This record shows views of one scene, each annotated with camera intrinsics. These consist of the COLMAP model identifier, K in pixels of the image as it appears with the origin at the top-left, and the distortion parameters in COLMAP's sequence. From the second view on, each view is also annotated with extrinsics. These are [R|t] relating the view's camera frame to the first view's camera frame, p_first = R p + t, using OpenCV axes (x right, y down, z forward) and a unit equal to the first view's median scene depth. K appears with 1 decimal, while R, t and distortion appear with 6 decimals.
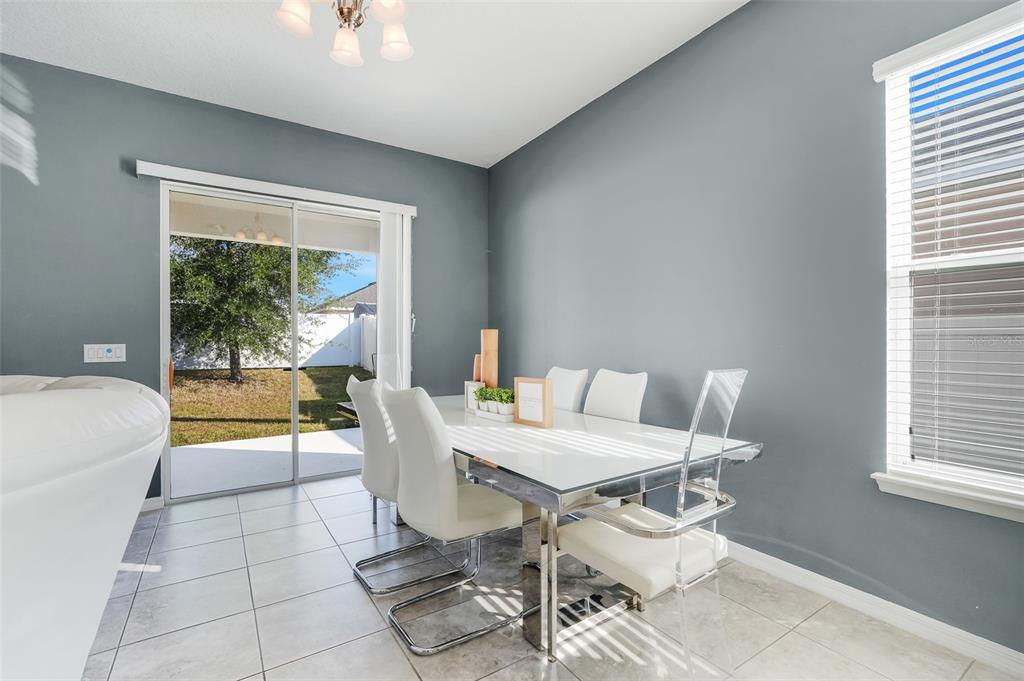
lens RADIAL K [[454.1, 0, 504.0], [0, 454.1, 342.0], [0, 0, 1]] dist [0.002912, 0.000354]
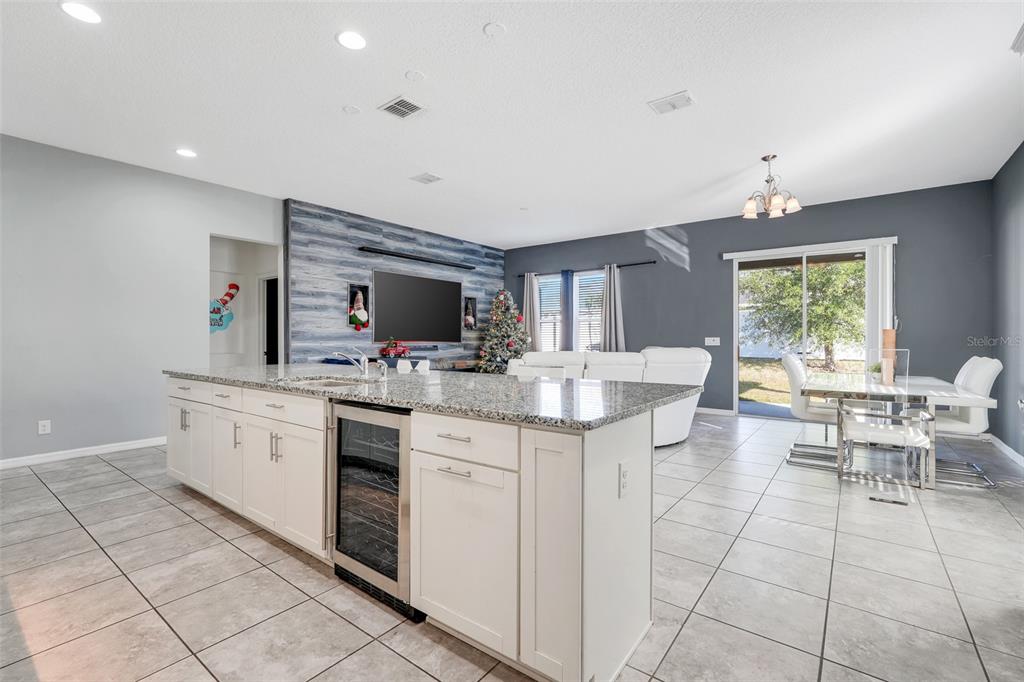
lens RADIAL K [[454.1, 0, 509.6], [0, 454.1, 340.7], [0, 0, 1]] dist [0.002912, 0.000354]
pose [[0.344532, 0.011638, -0.938702, 0.627622], [-0.002268, 0.999931, 0.011565, -0.002718], [0.938772, -0.001855, 0.344535, -0.501934]]
